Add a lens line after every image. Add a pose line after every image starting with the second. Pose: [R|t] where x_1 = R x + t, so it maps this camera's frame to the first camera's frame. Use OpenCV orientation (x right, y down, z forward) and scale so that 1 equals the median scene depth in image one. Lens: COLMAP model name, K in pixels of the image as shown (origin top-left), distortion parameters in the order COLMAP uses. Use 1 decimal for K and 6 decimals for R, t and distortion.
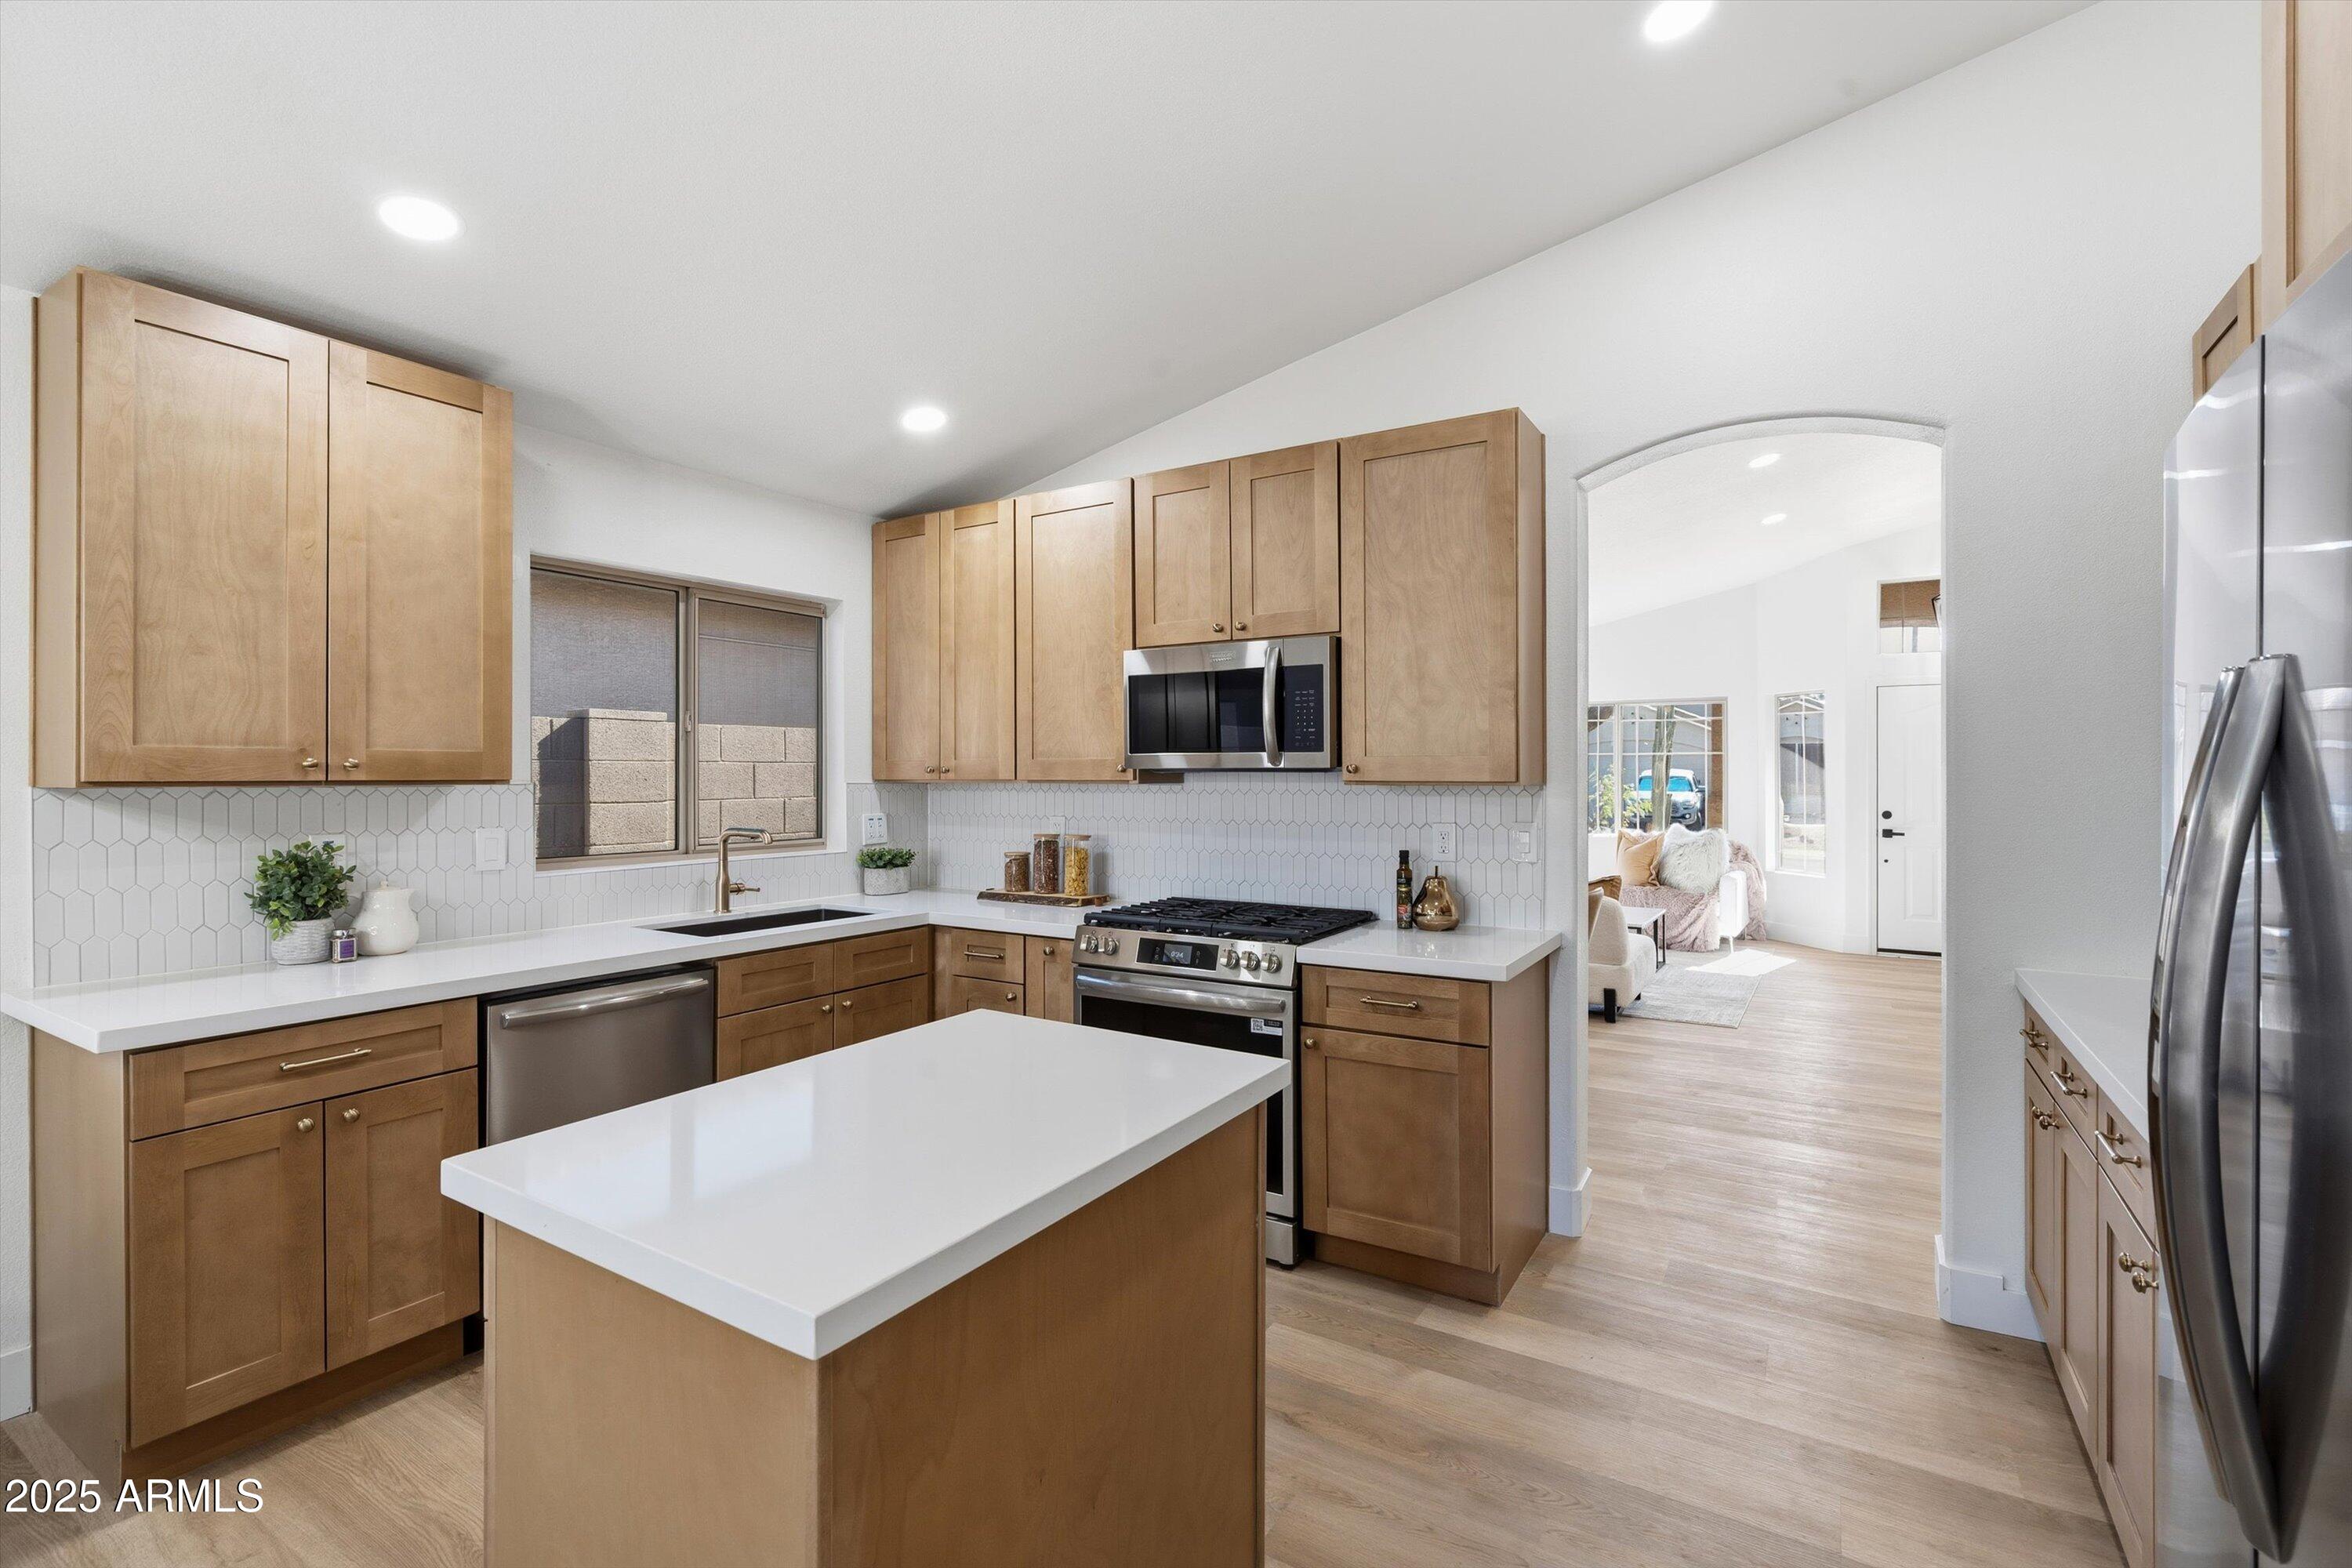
lens RADIAL K [[1070.5, 0, 1178.8], [0, 1070.5, 764.6], [0, 0, 1]] dist [-0.000327, 0.001365]
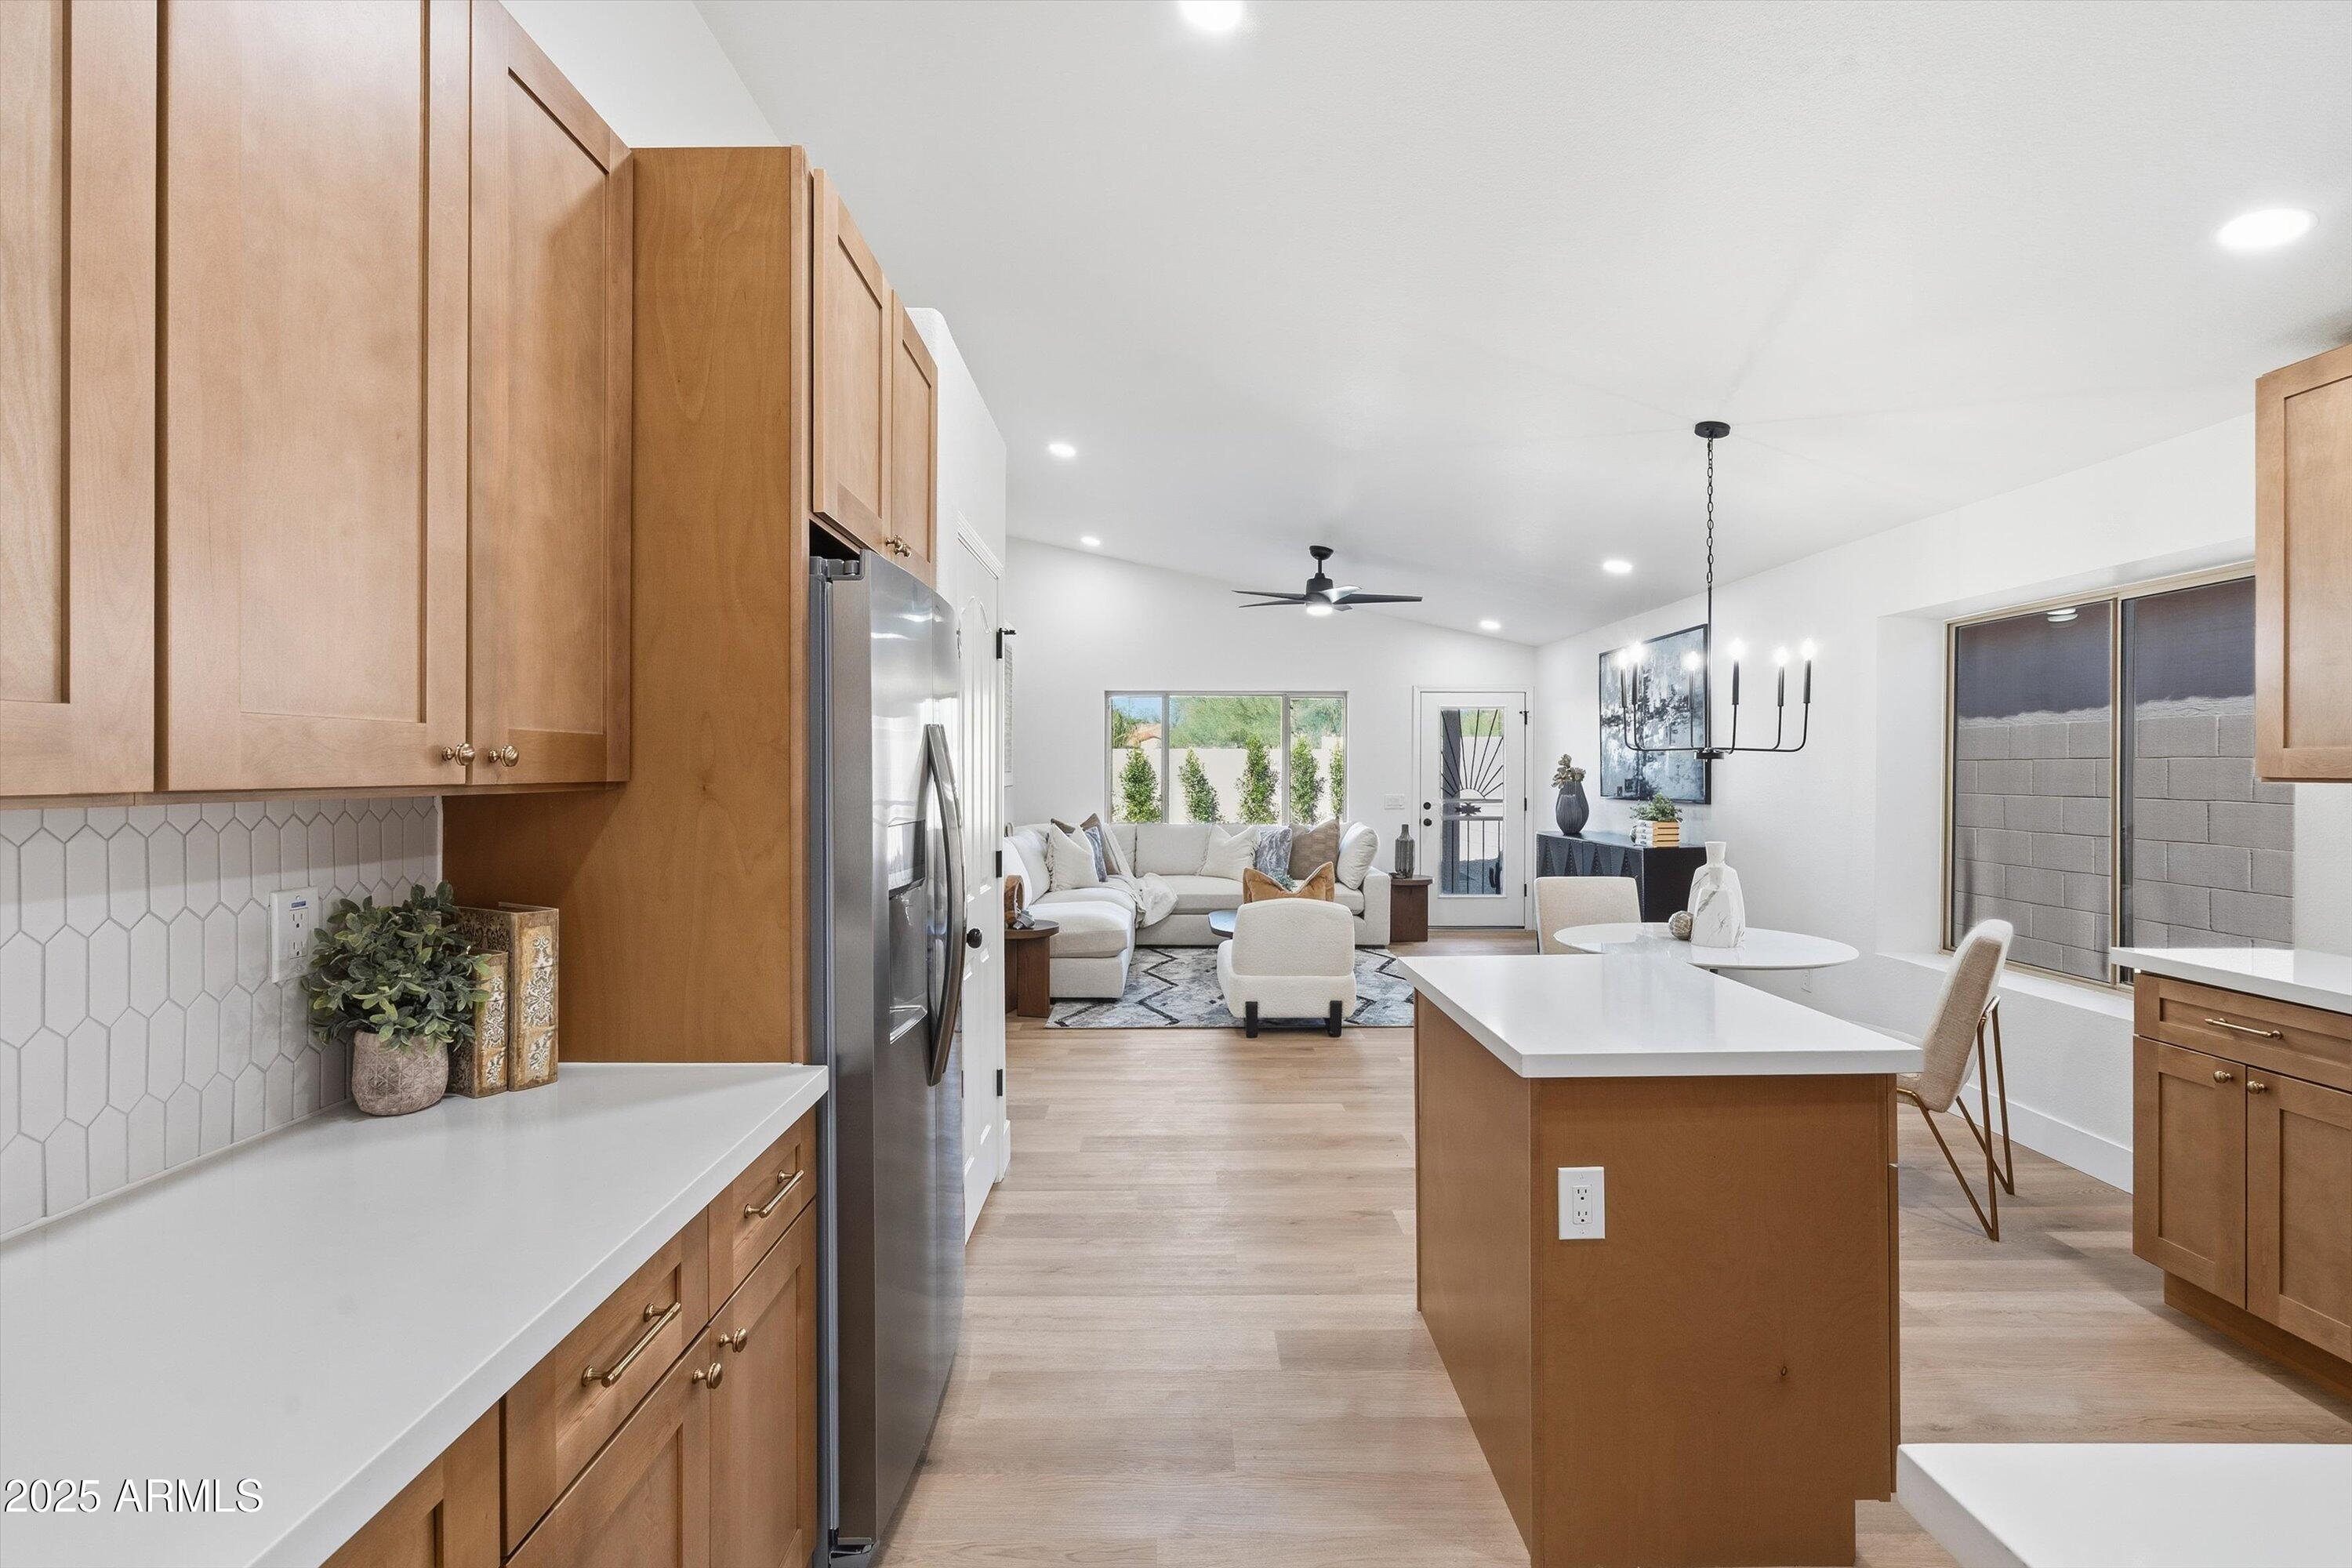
lens RADIAL K [[1070.5, 0, 1167.6], [0, 1070.5, 769.2], [0, 0, 1]] dist [-0.000327, 0.001365]
pose [[-0.858335, -0.002655, -0.513083, 0.516439], [-0.000202, 0.999988, -0.004836, 0.007165], [0.513090, -0.004048, -0.858325, 0.966403]]
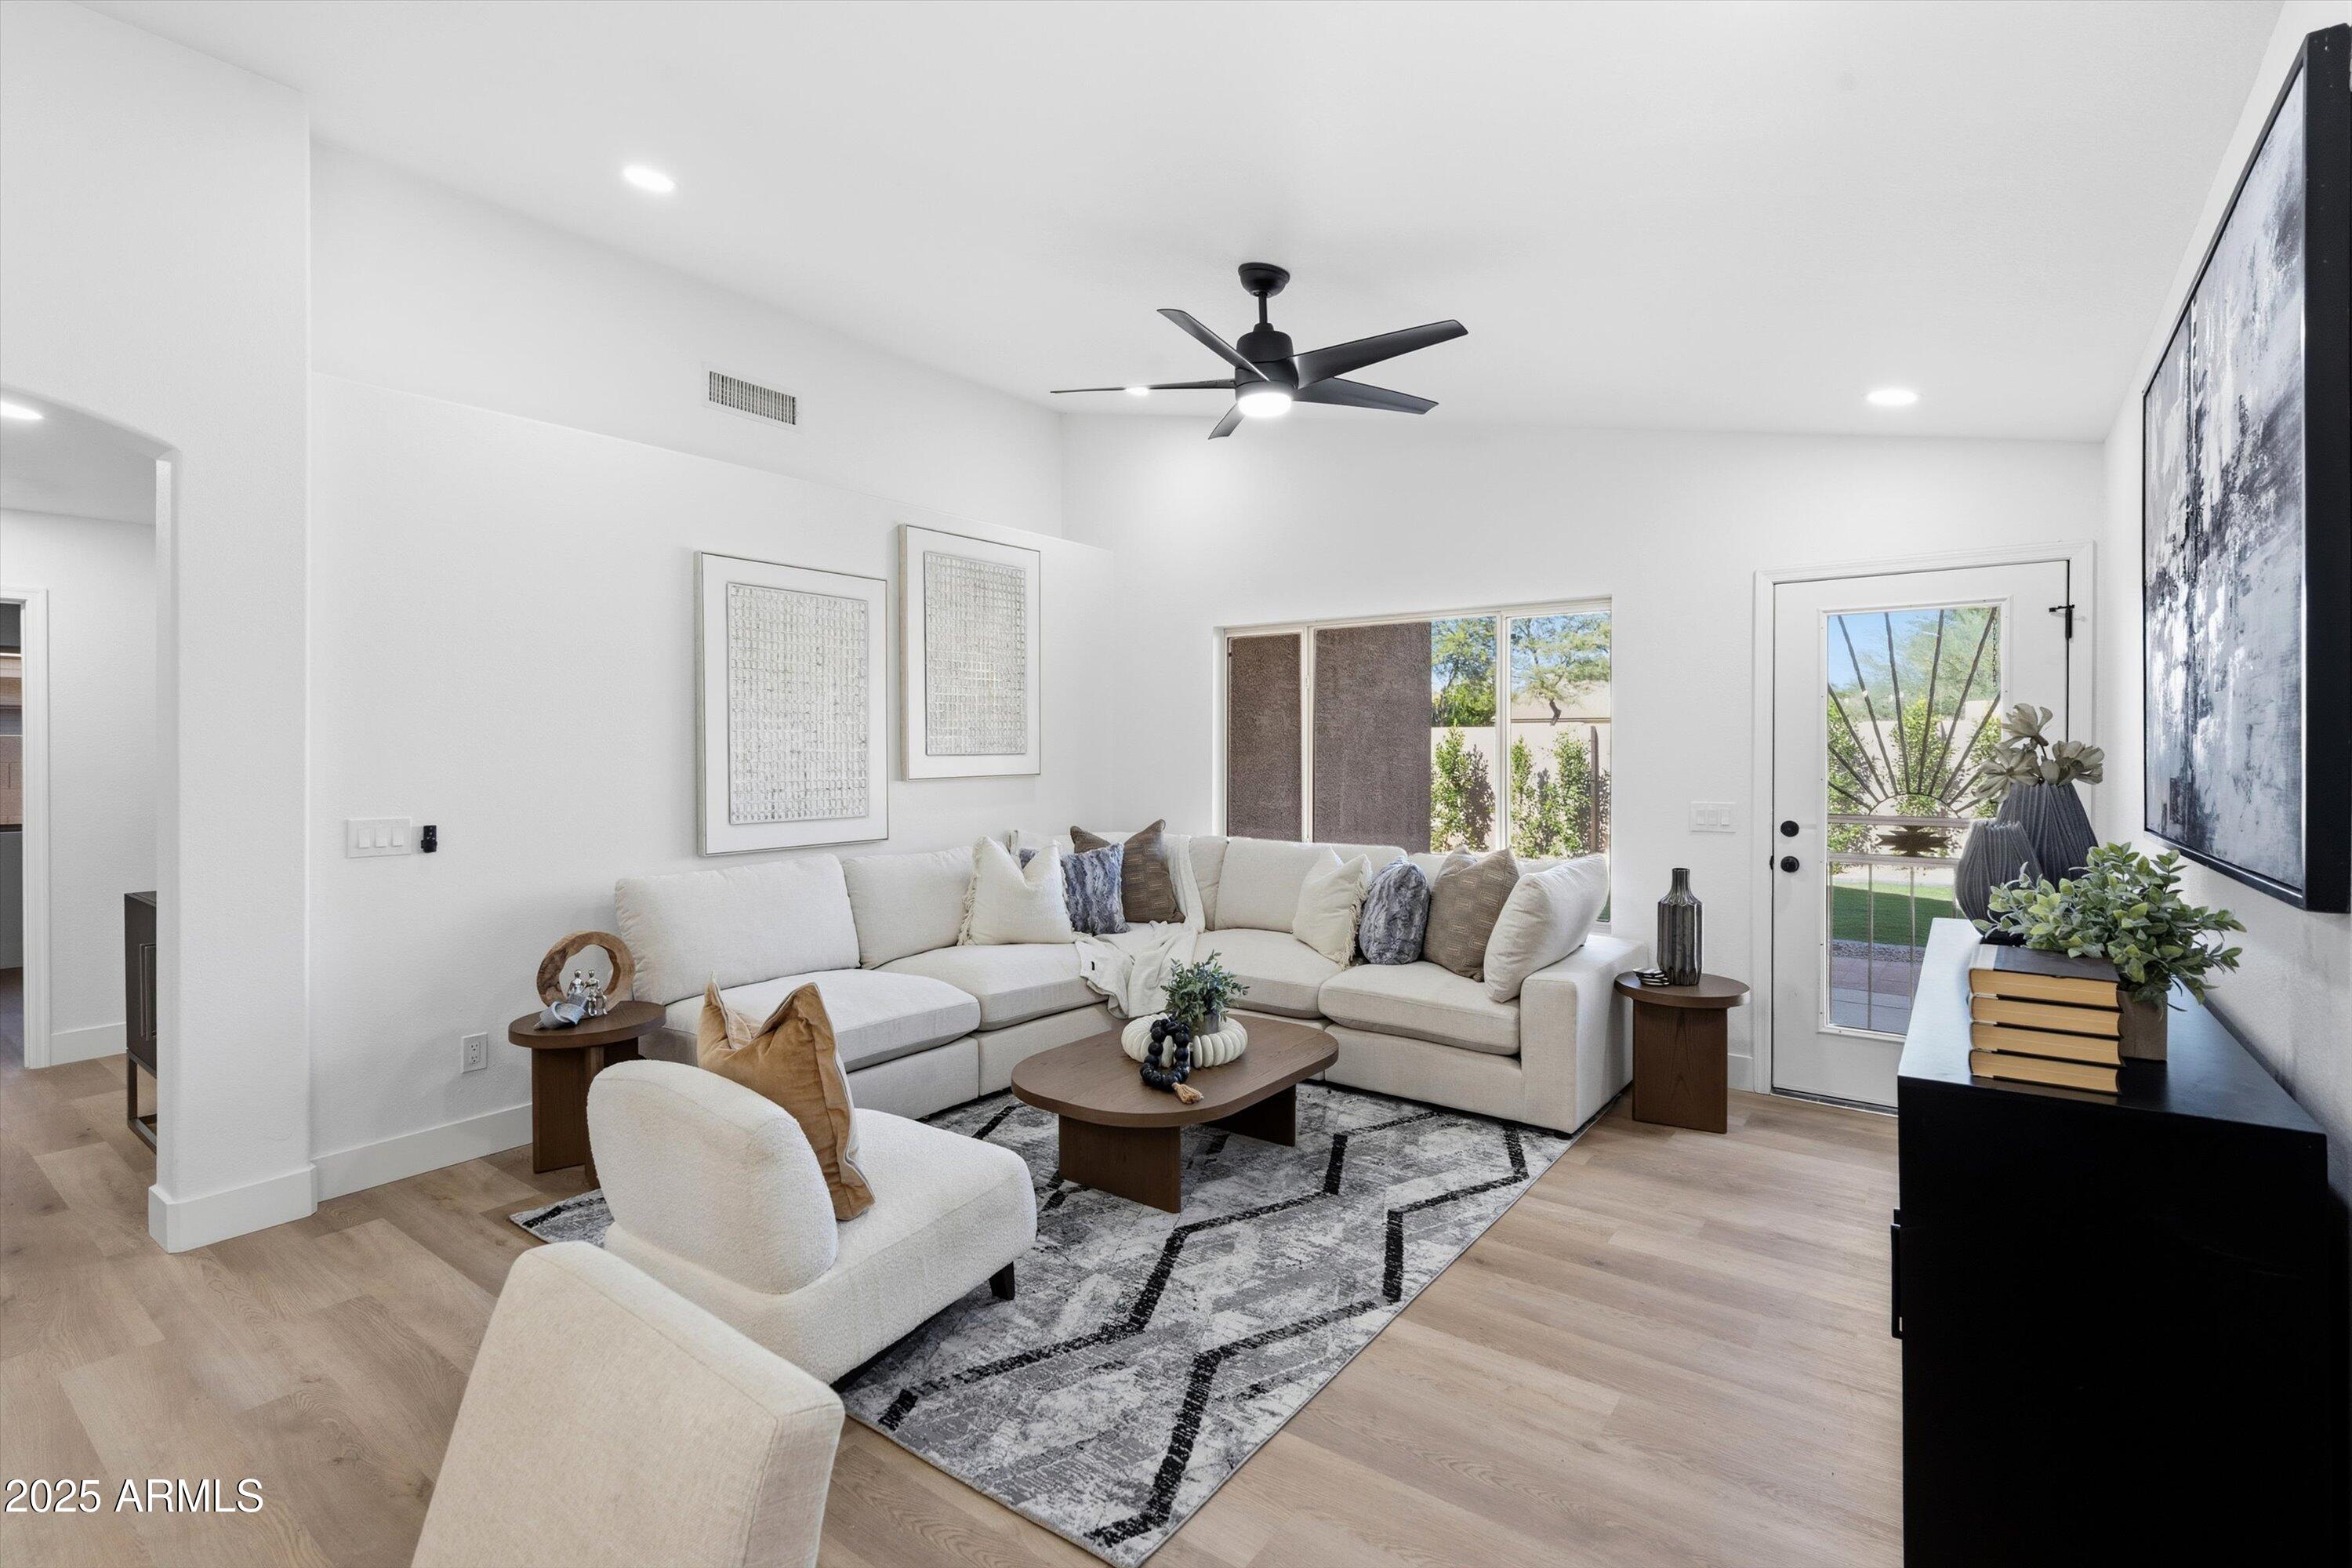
lens RADIAL K [[1070.5, 0, 1161.9], [0, 1070.5, 775.3], [0, 0, 1]] dist [-0.000327, 0.001365]
pose [[-0.994814, -0.003049, 0.101666, -0.944846], [-0.001424, 0.999870, 0.016057, 0.004912], [-0.101702, 0.015829, -0.994689, 0.240133]]
